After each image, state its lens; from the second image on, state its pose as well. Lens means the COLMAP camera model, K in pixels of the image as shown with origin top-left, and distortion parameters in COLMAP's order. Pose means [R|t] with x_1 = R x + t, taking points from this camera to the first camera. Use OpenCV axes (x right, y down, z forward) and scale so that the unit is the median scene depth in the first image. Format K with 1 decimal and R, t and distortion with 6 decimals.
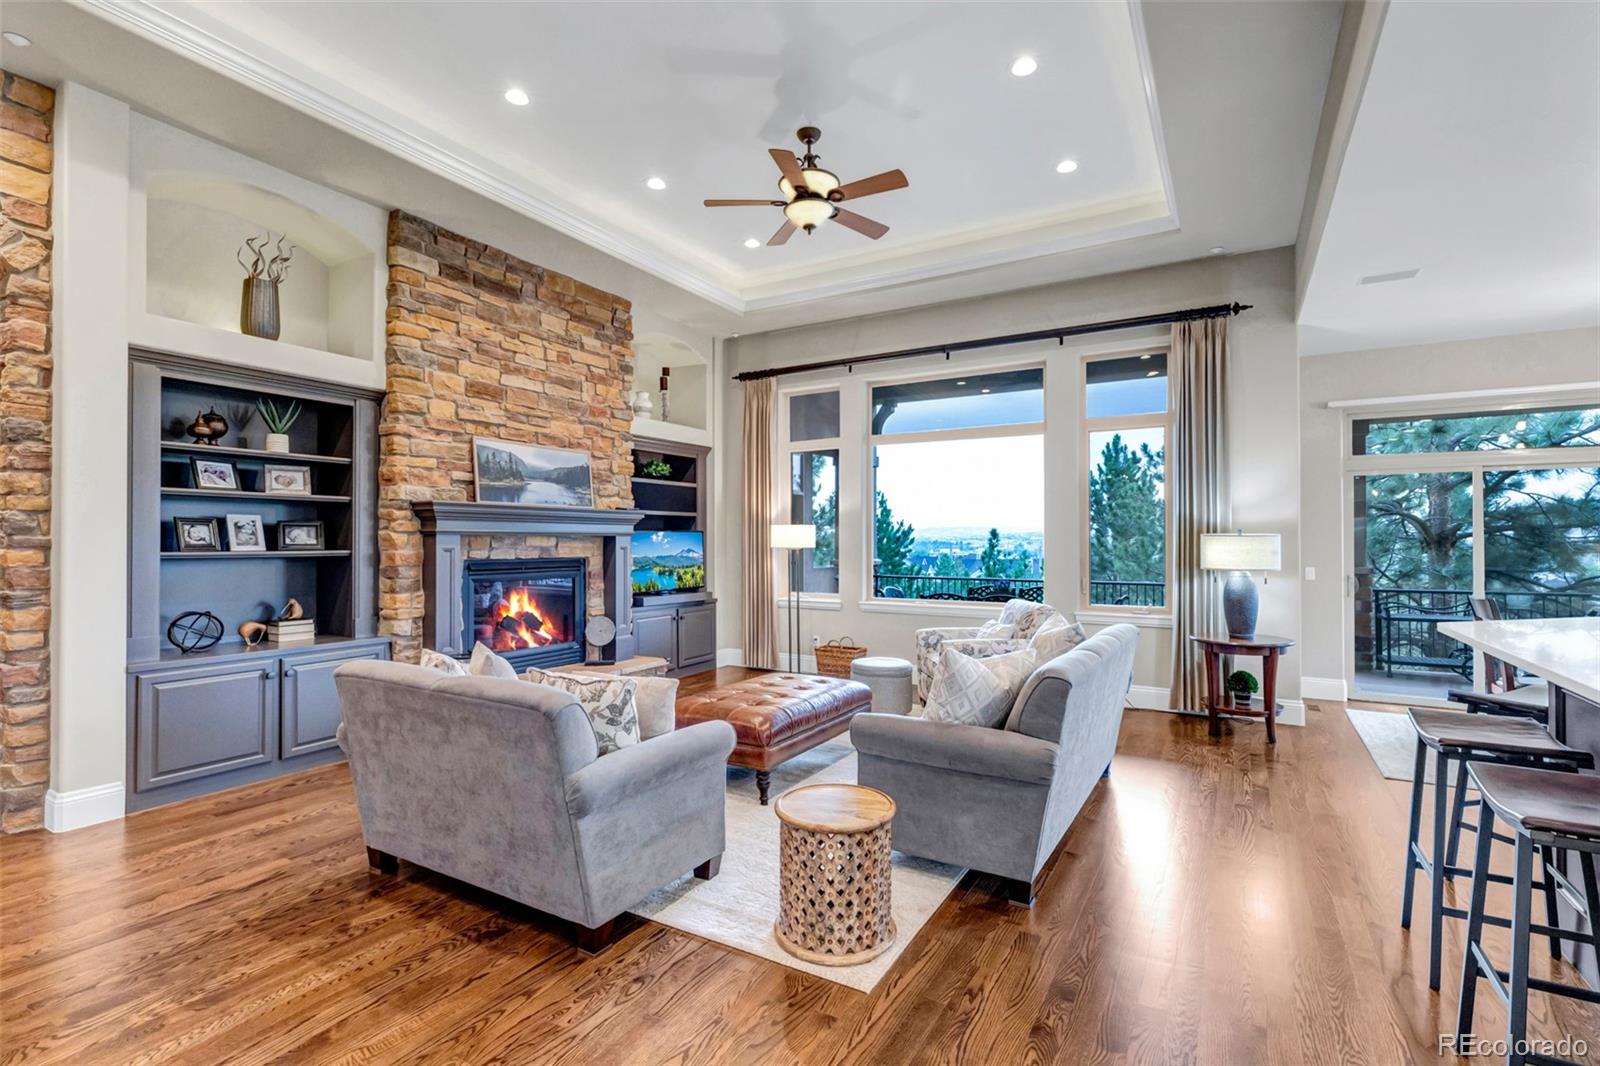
lens RADIAL K [[732.4, 0, 798.5], [0, 732.4, 534.4], [0, 0, 1]] dist [0.009021, 0.000177]
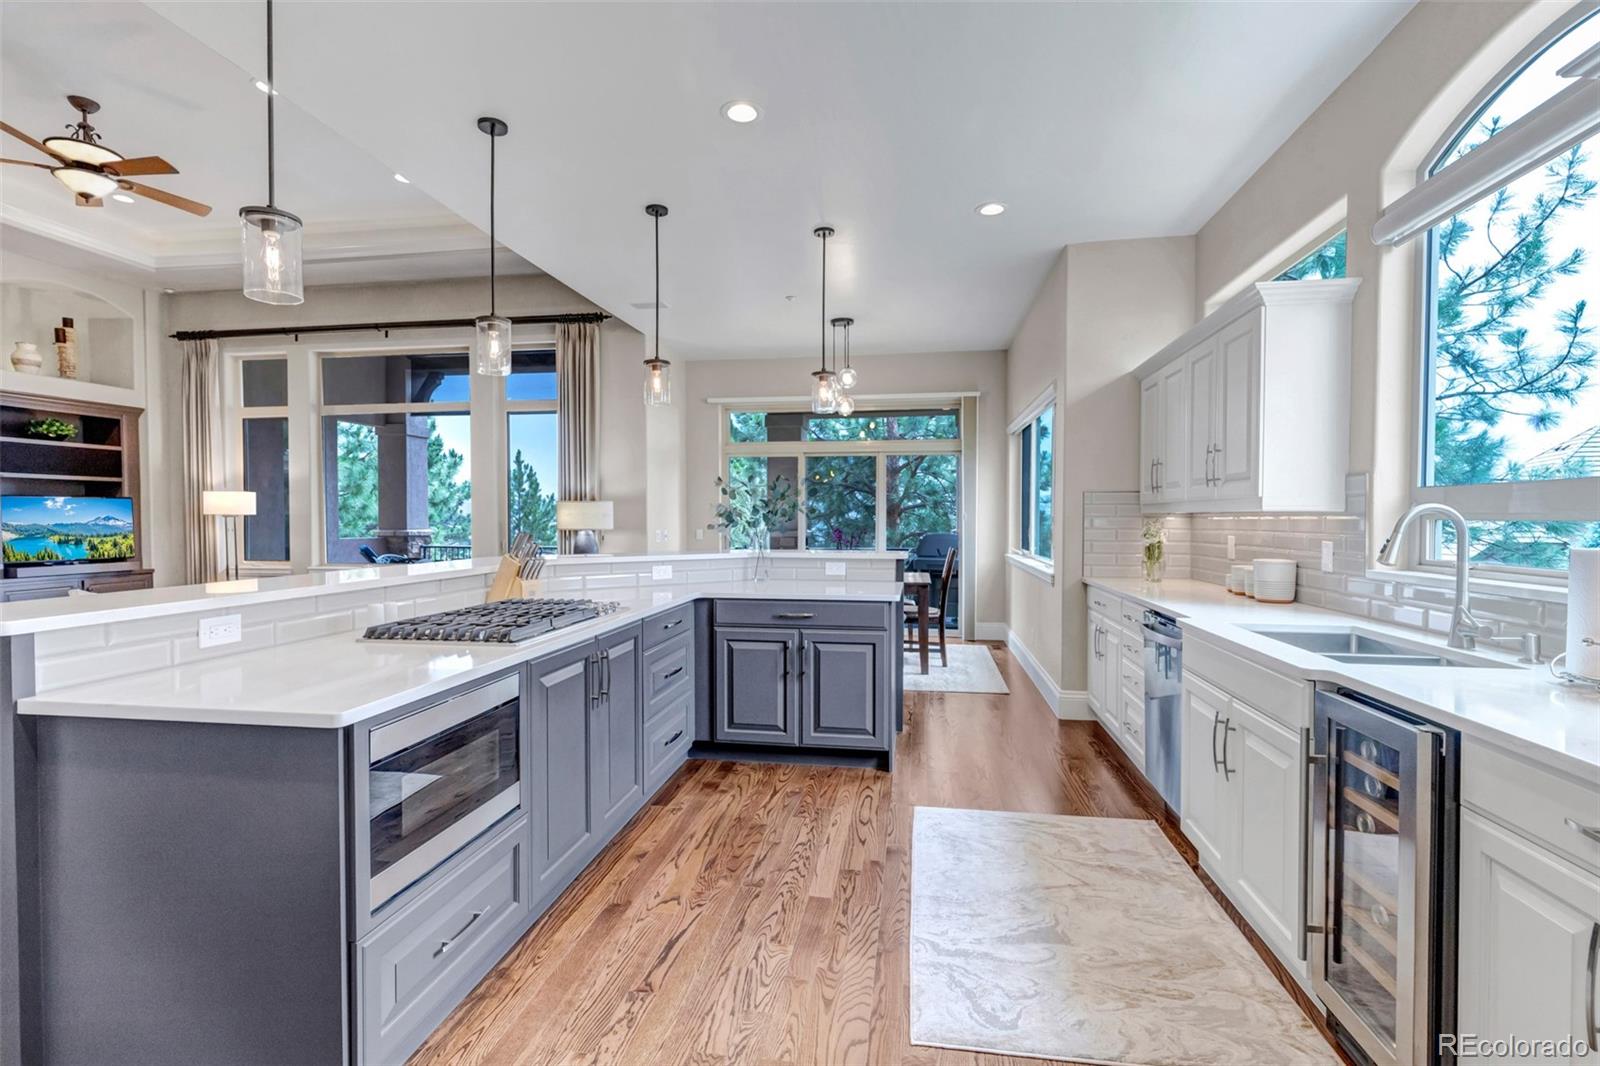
lens RADIAL K [[735.1, 0, 795.4], [0, 735.1, 533.8], [0, 0, 1]] dist [0.003731, 0.000698]
pose [[0.932098, -0.008690, 0.362102, 0.432102], [-0.002441, 0.999539, 0.030271, 0.014973], [-0.362198, -0.029099, 0.931647, -0.257576]]
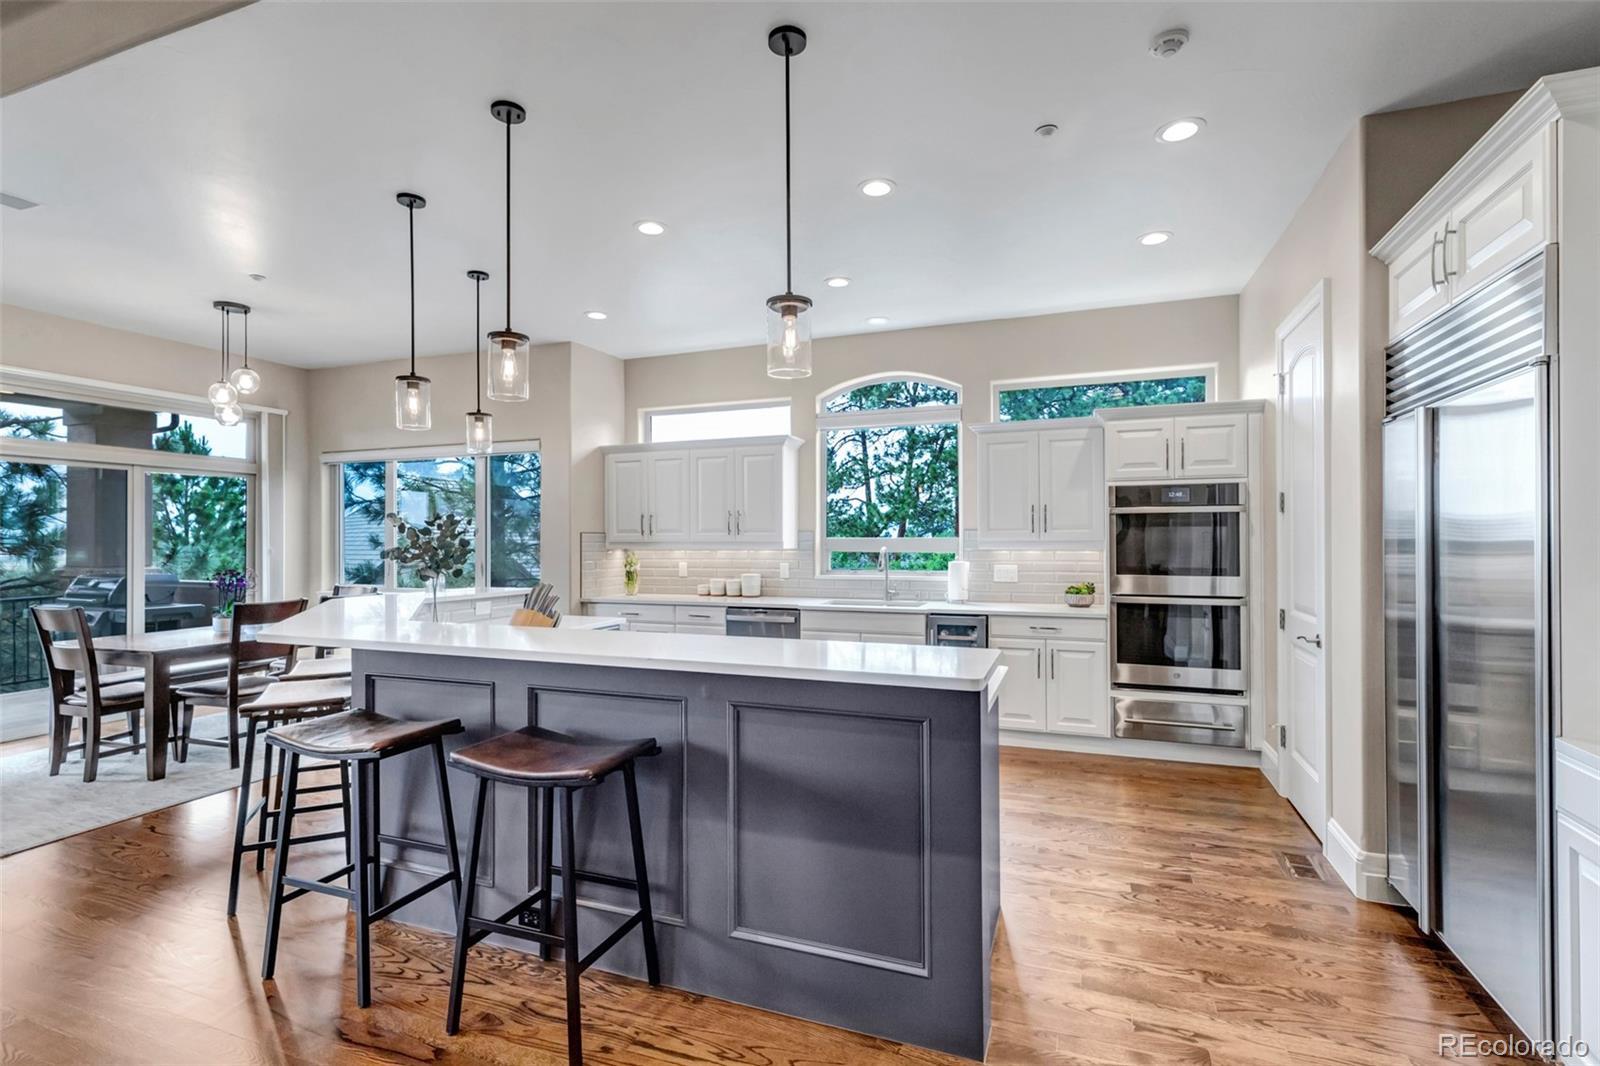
lens RADIAL K [[743.4, 0, 796.8], [0, 743.4, 535.1], [0, 0, 1]] dist [0.010075, -0.000420]
pose [[-0.165250, 0.004047, 0.986243, -0.073620], [-0.005057, 0.999975, -0.004951, 0.000279], [-0.986239, -0.005805, -0.165225, 0.237904]]
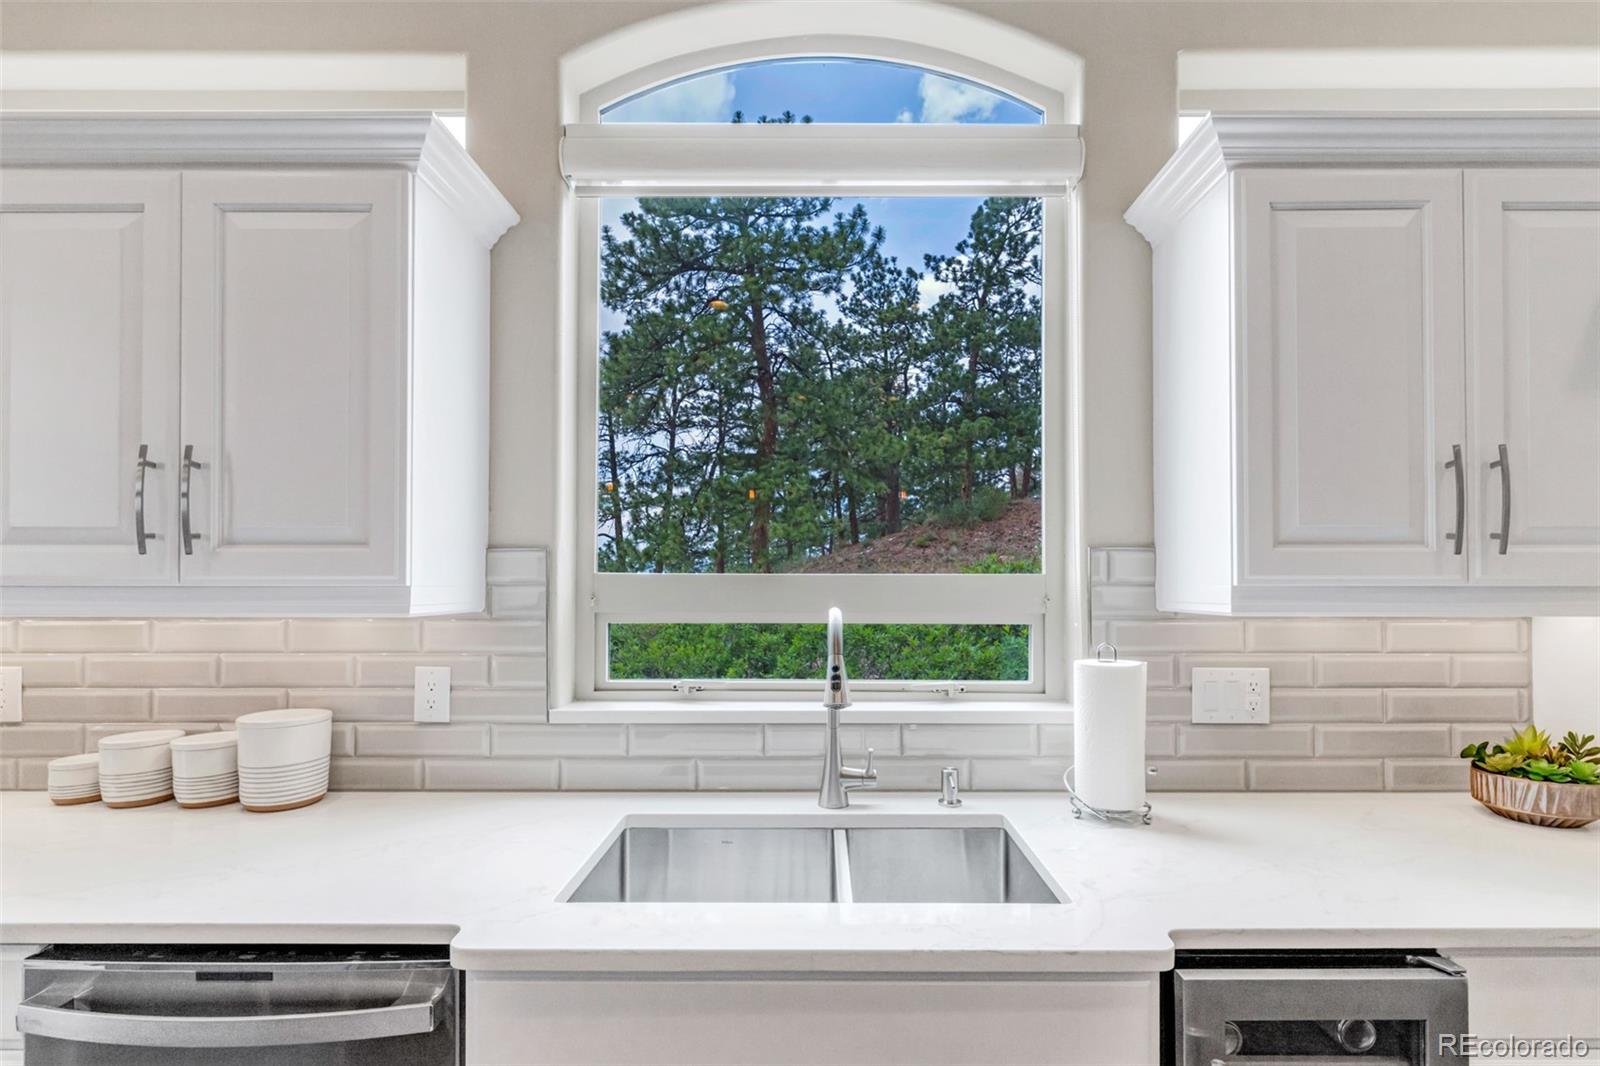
lens RADIAL K [[749.5, 0, 817.1], [0, 749.5, 574.3], [0, 0, 1]] dist [0.001116, 0.000446]
pose [[-0.506457, 0.007268, 0.862234, 0.641173], [-0.009409, 0.999858, -0.013954, 0.002562], [-0.862214, -0.015180, -0.506317, 0.100518]]
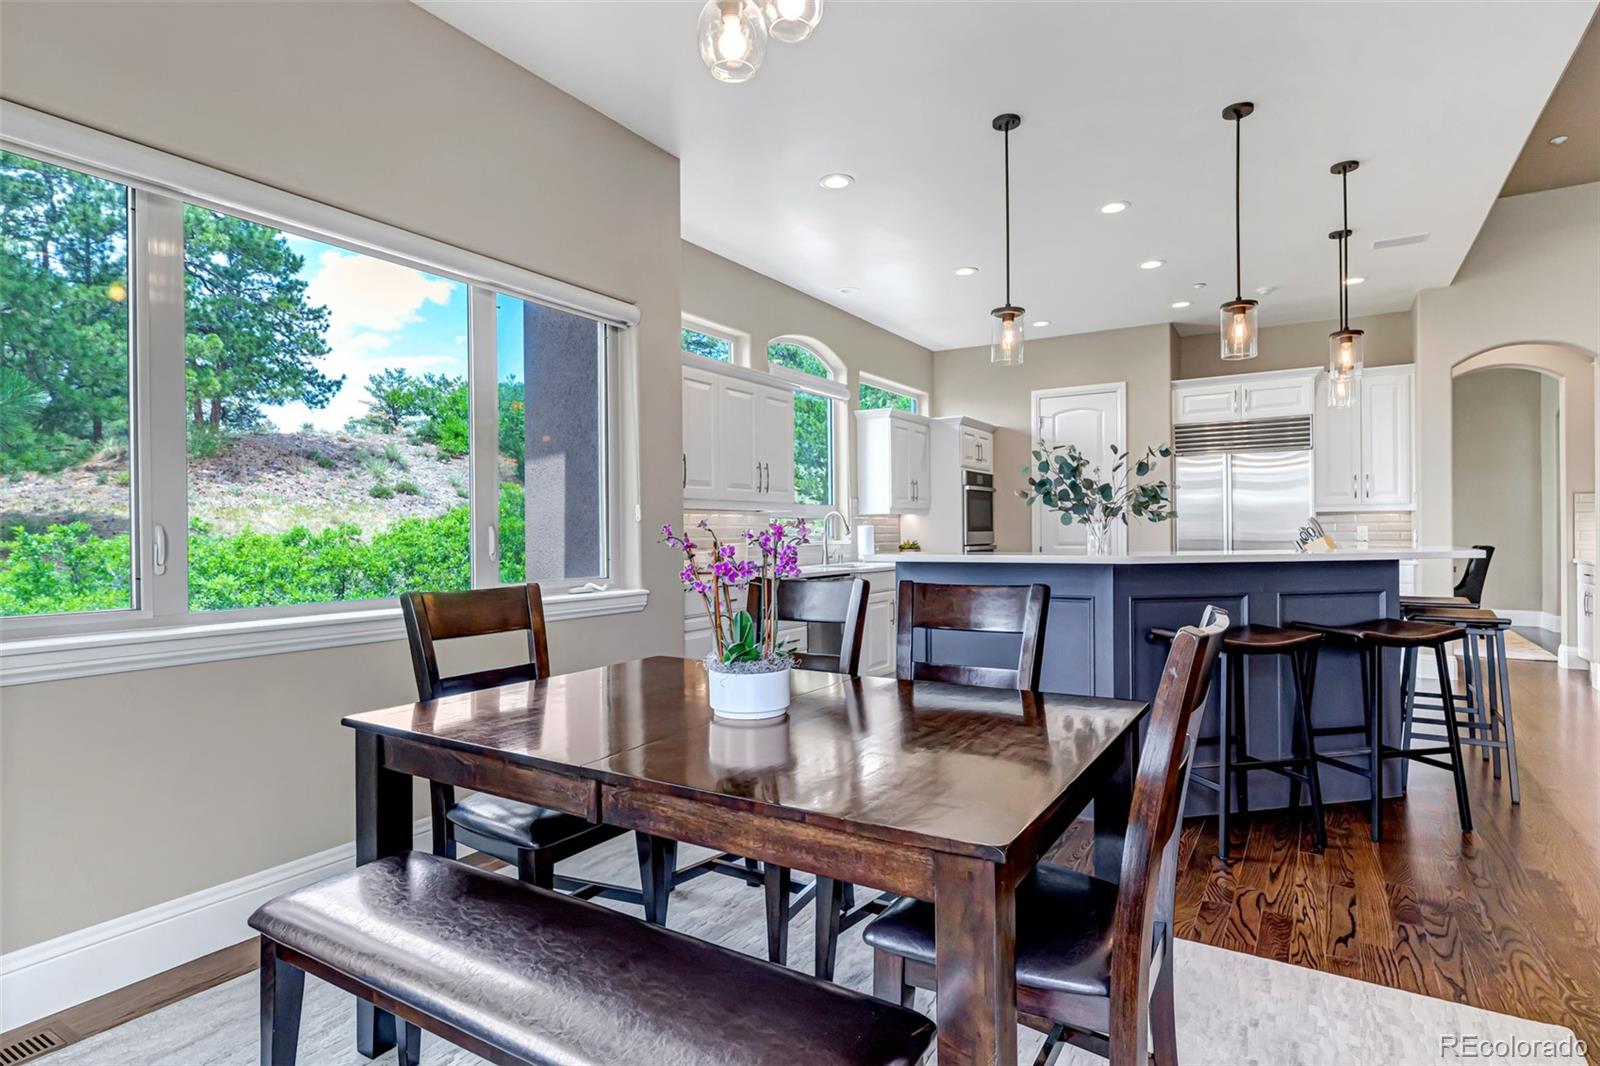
lens RADIAL K [[825.3, 0, 797.6], [0, 825.3, 533.9], [0, 0, 1]] dist [0.002196, 0.001340]
pose [[-0.999418, 0.006853, 0.033406, 0.869171], [0.006677, 0.999963, -0.005362, 0.045175], [-0.033442, -0.005136, -0.999427, 1.057071]]
